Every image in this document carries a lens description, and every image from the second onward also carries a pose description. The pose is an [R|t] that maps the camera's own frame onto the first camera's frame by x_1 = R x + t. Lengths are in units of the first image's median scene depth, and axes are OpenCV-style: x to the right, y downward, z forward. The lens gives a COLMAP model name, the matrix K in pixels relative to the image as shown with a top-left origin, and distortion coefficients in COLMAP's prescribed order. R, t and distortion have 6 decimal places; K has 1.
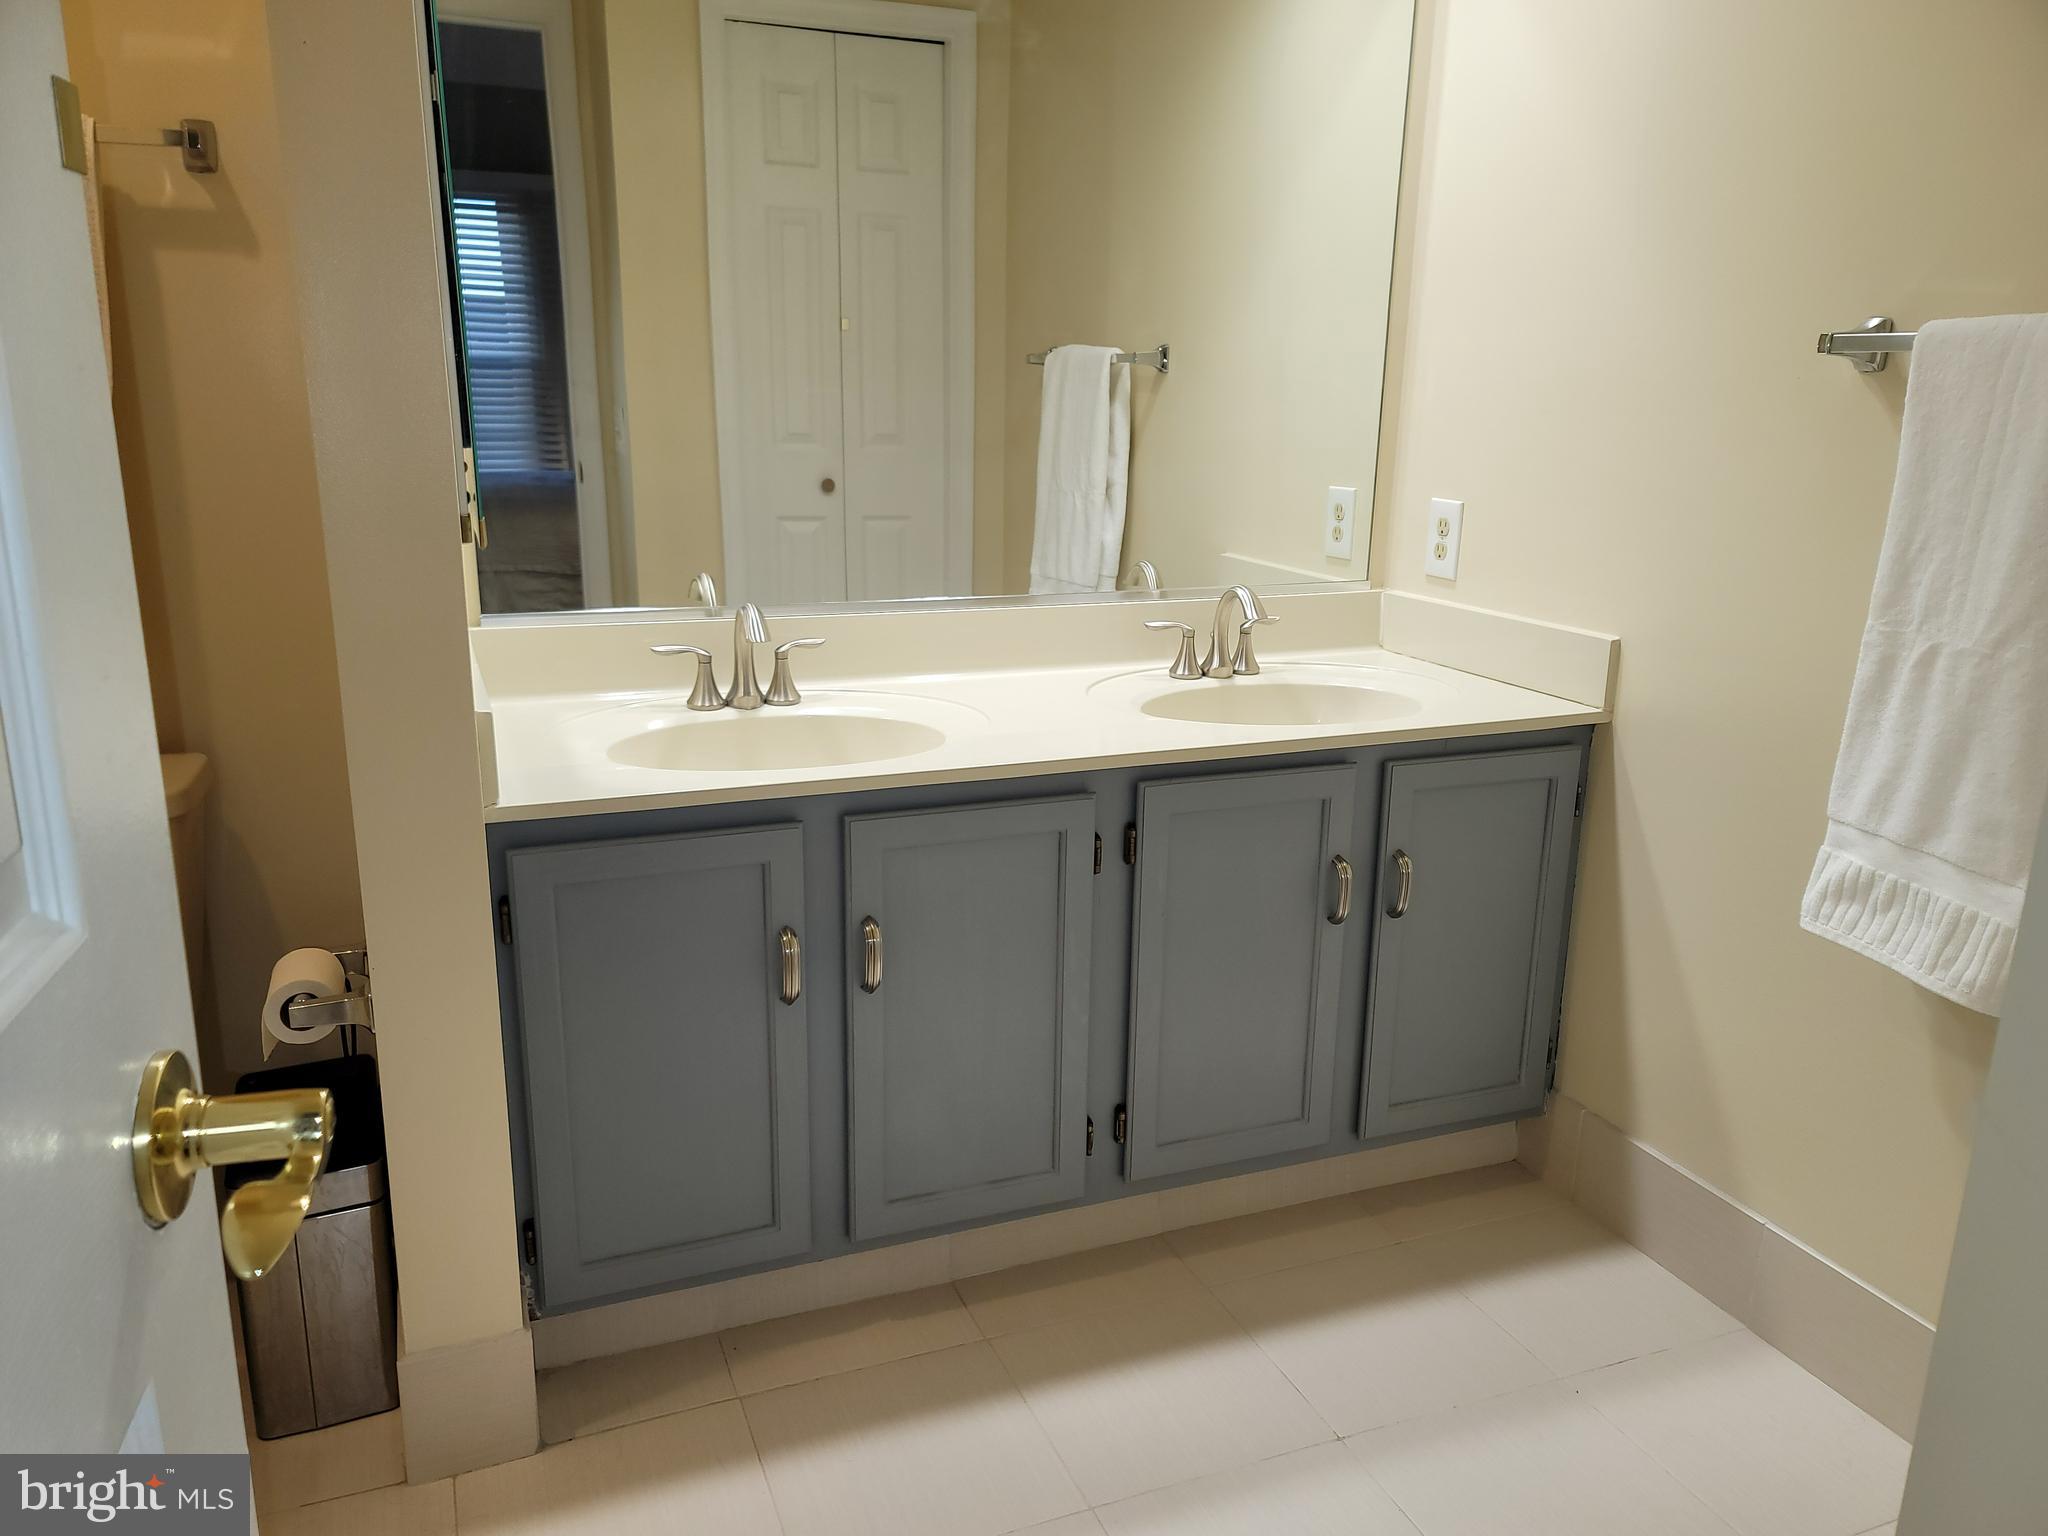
lens RADIAL K [[1526.0, 0, 1002.8], [0, 1526.0, 811.4], [0, 0, 1]] dist [0.060118, -0.053534]
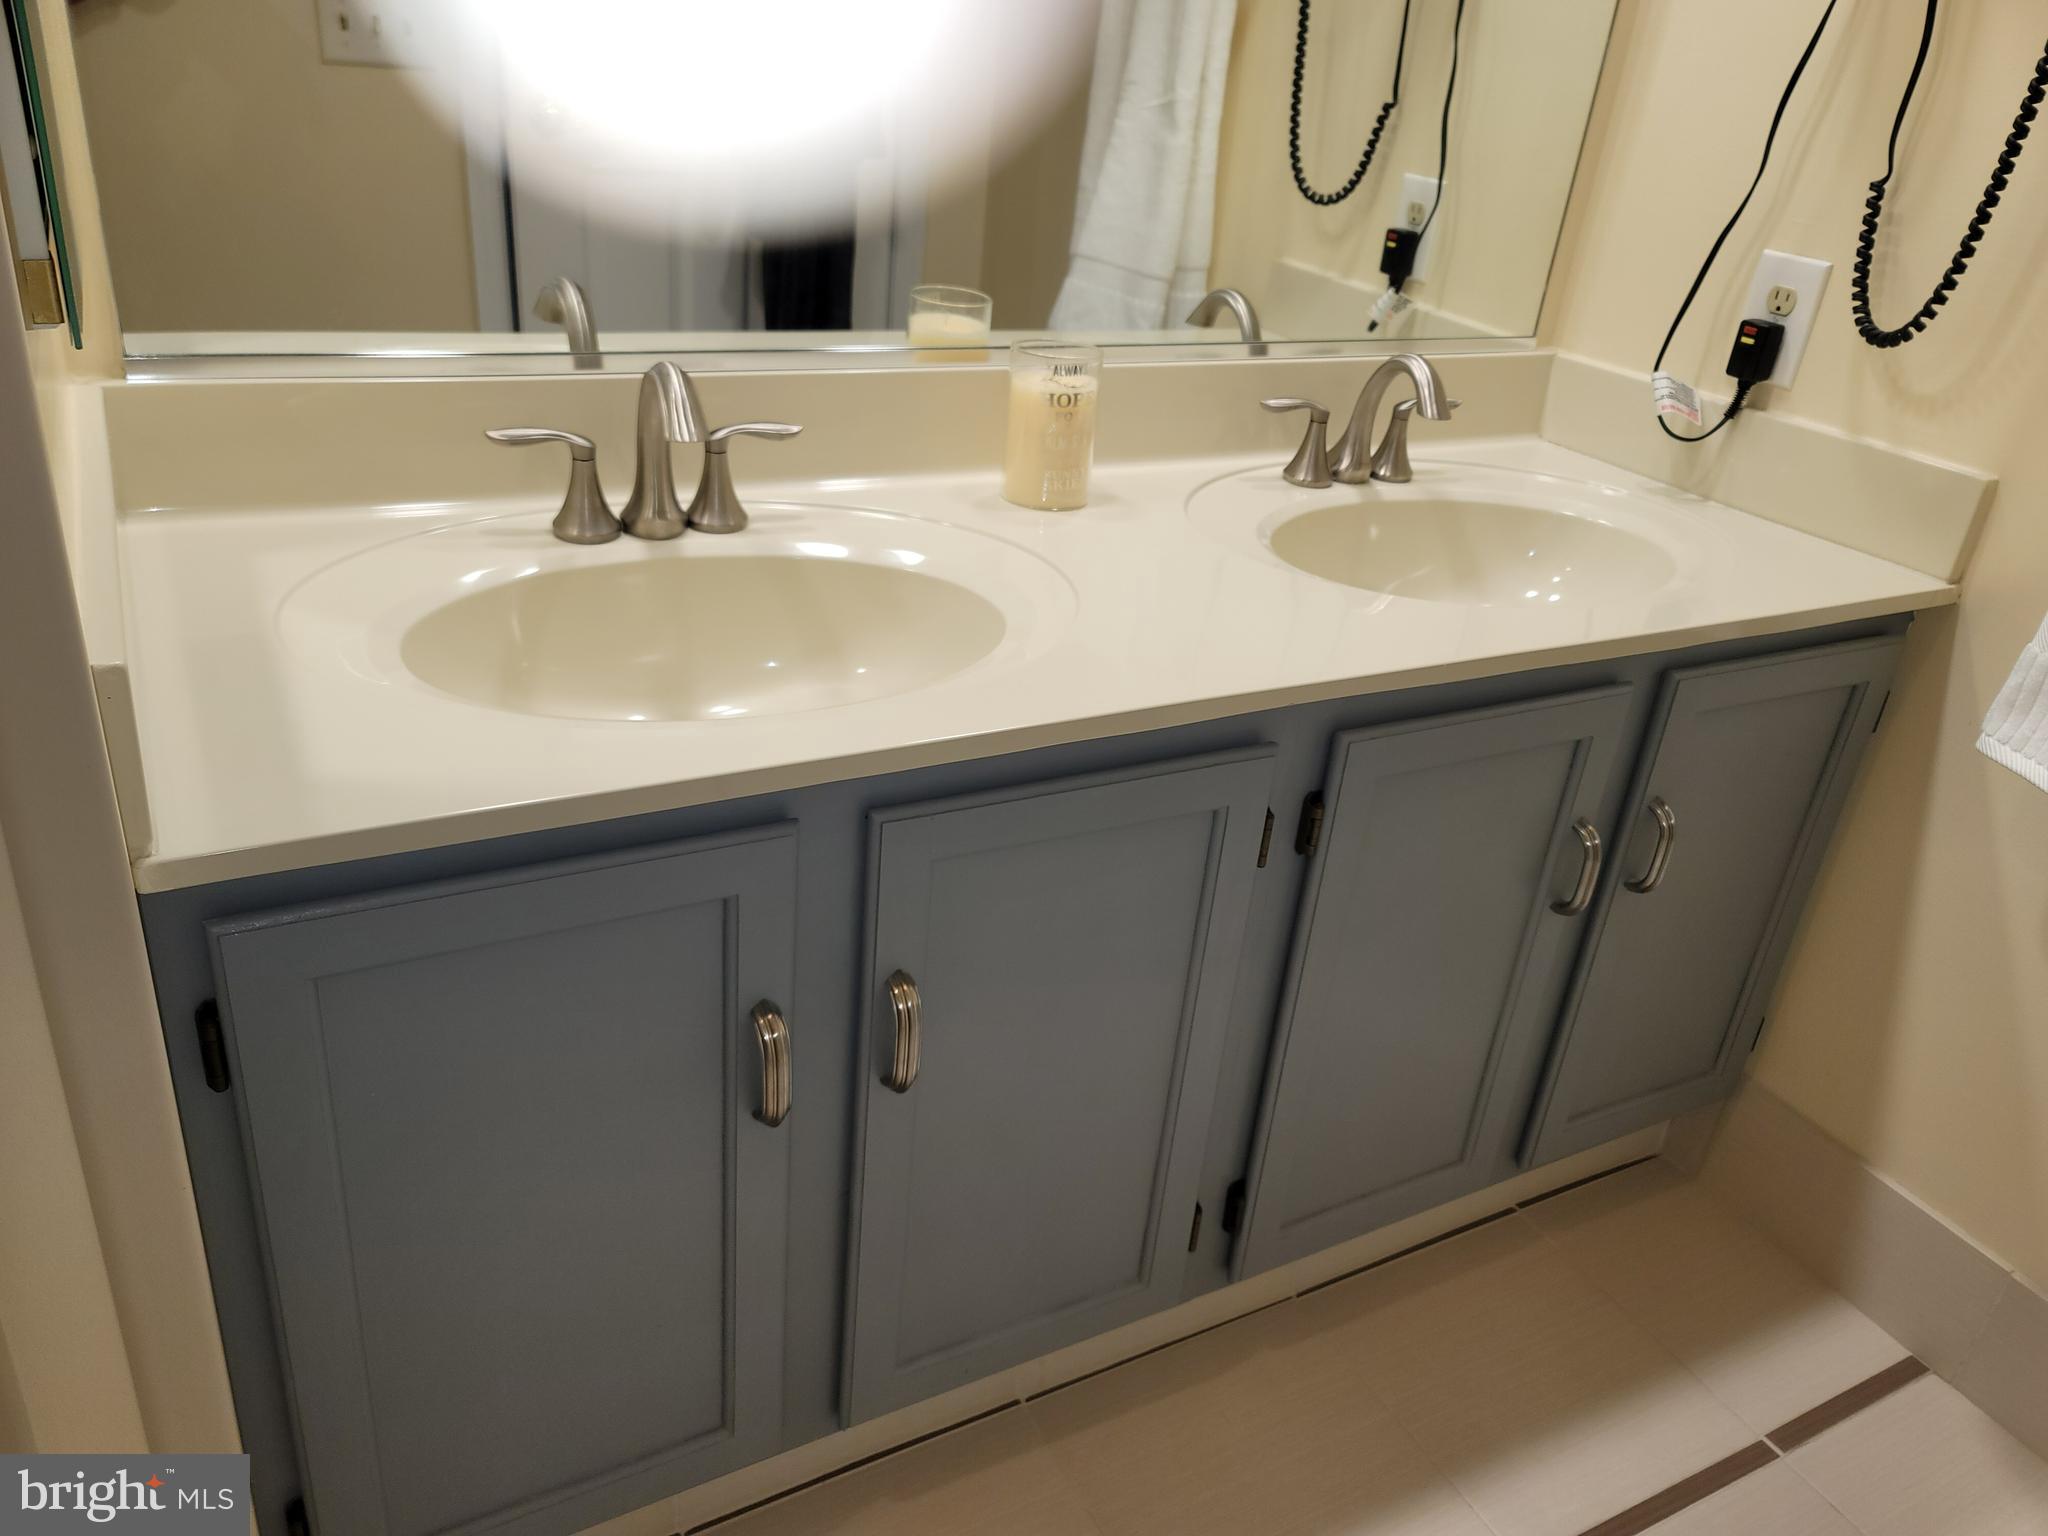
lens RADIAL K [[1526.0, 0, 1030.3], [0, 1526.0, 778.0], [0, 0, 1]] dist [0.060118, -0.053534]
pose [[0.990454, 0.021074, 0.136222, -0.102758], [-0.048794, 0.977858, 0.203500, -0.104326], [-0.128918, -0.208205, 0.969552, 0.381301]]
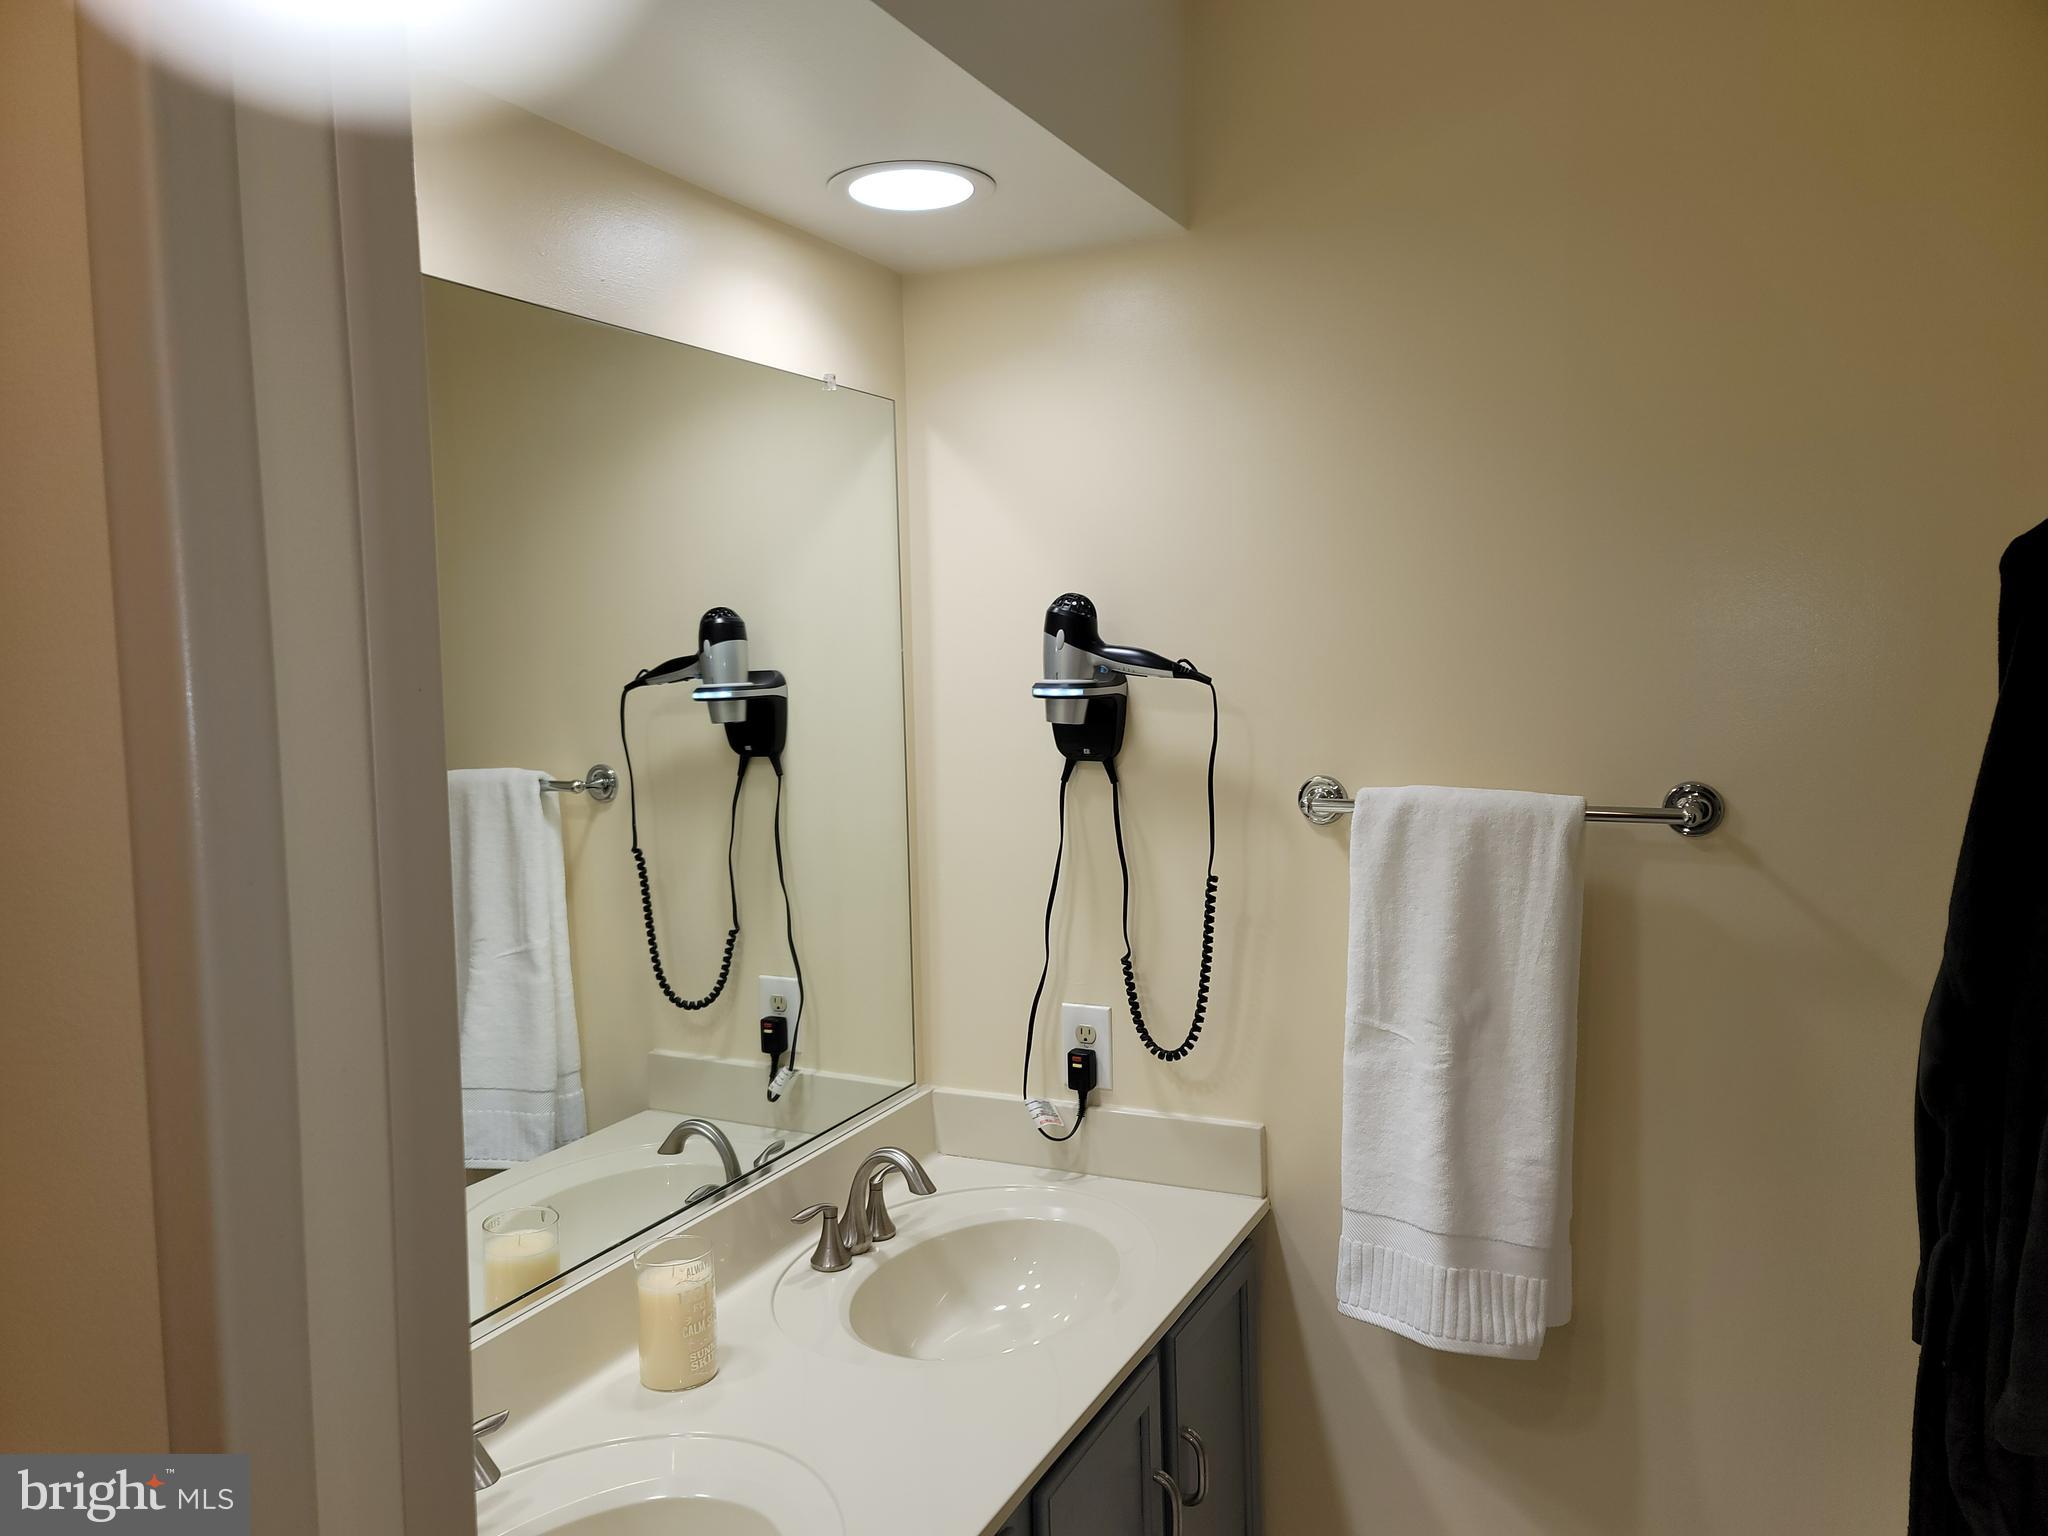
lens RADIAL K [[1526.0, 0, 1028.5], [0, 1526.0, 785.5], [0, 0, 1]] dist [0.060118, -0.053534]
pose [[0.732098, -0.095240, 0.674509, -0.382468], [0.207962, 0.974155, -0.088168, -0.277546], [-0.648679, 0.204820, 0.732983, 0.309399]]
